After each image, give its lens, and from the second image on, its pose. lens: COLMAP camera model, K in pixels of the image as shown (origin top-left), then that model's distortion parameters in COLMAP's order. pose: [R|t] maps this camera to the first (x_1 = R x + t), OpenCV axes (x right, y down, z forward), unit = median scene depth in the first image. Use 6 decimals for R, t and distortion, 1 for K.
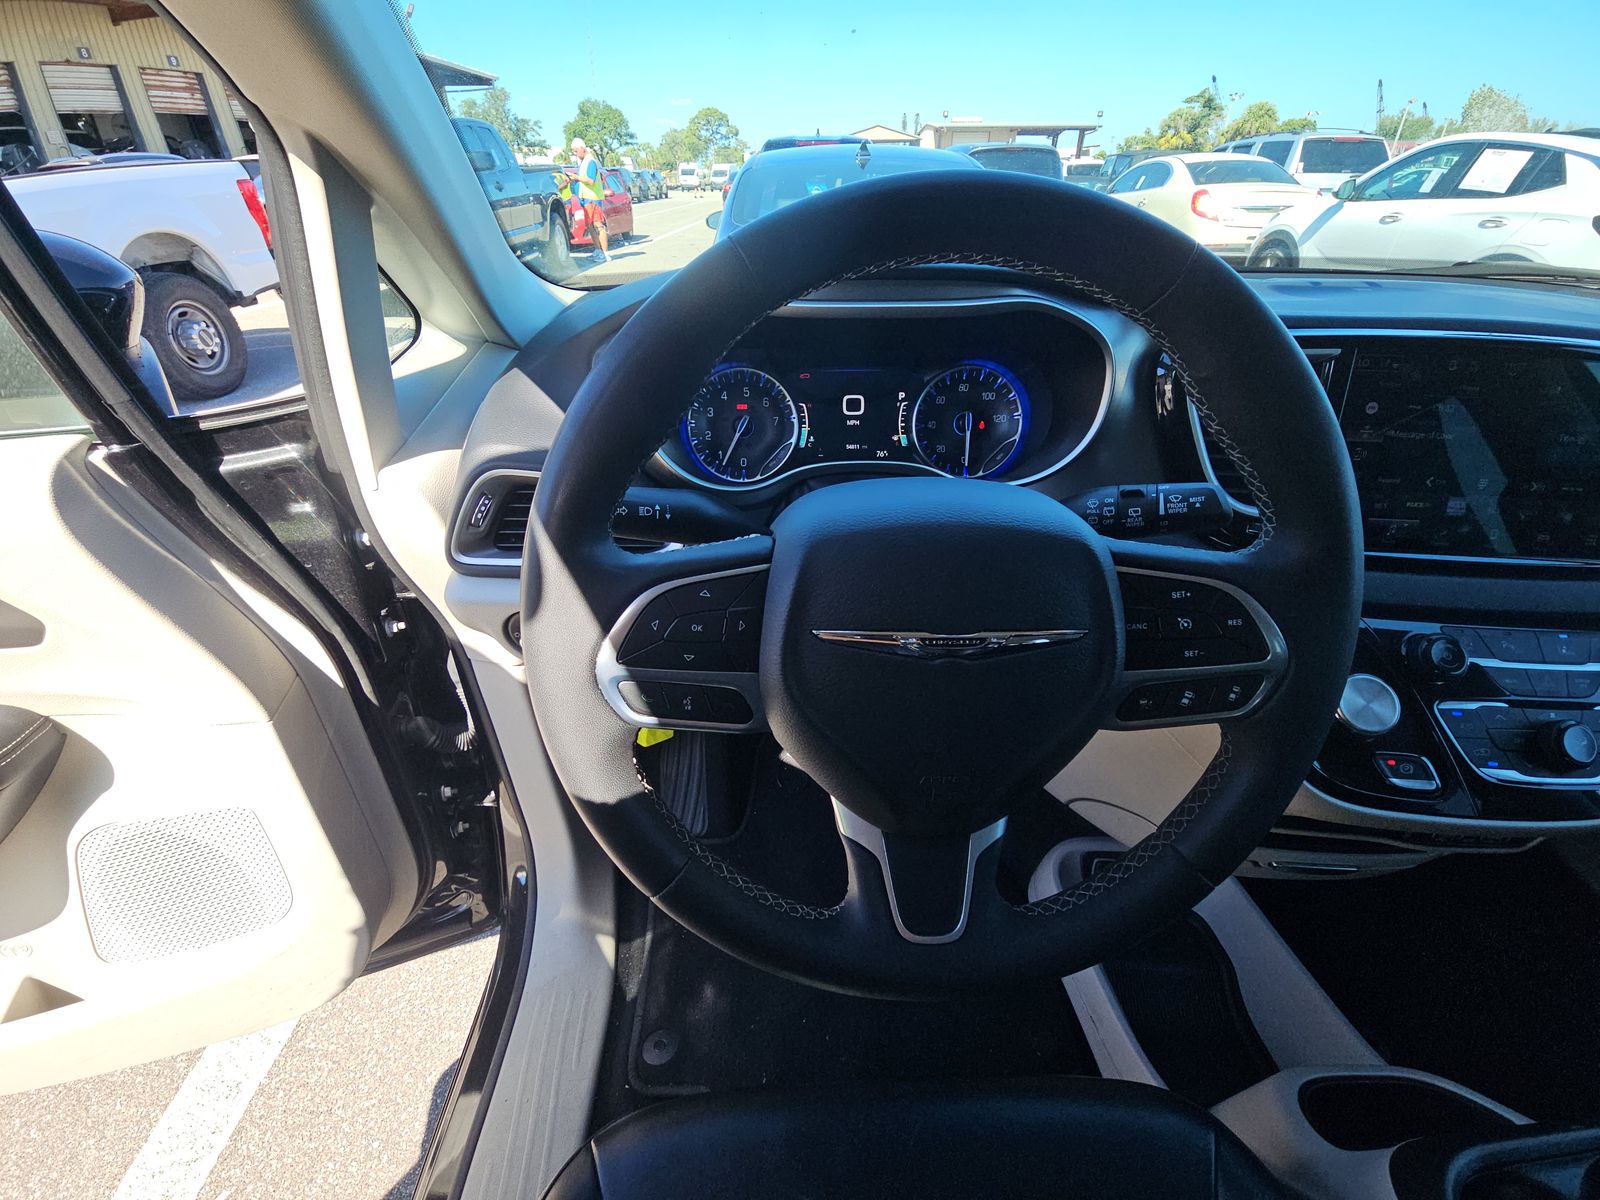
lens RADIAL K [[644.6, 0, 802.5], [0, 644.6, 594.0], [0, 0, 1]] dist [0.000536, -0.000092]
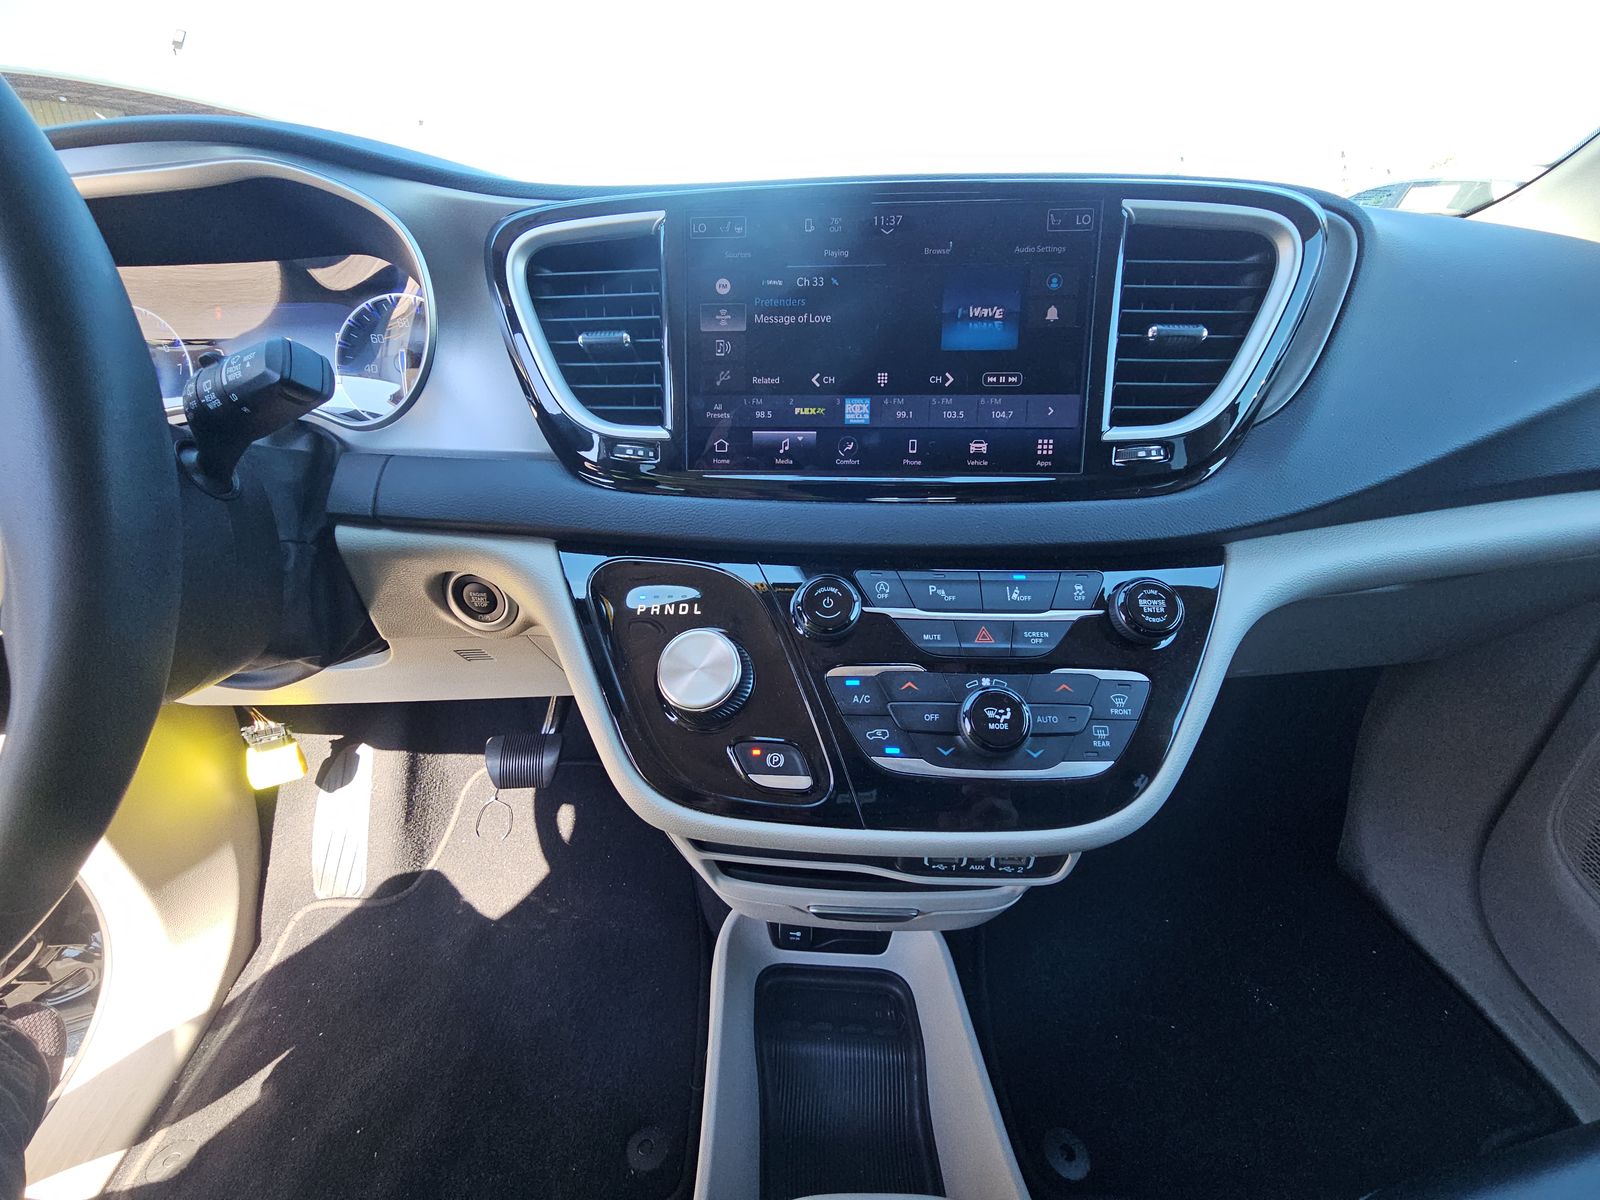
lens RADIAL K [[644.6, 0, 800.3], [0, 644.6, 602.8], [0, 0, 1]] dist [0.000536, -0.000092]
pose [[0.999334, -0.029508, -0.021455, 0.962576], [0.027441, 0.995476, -0.090967, 0.158428], [0.024042, 0.090318, 0.995623, 0.262478]]
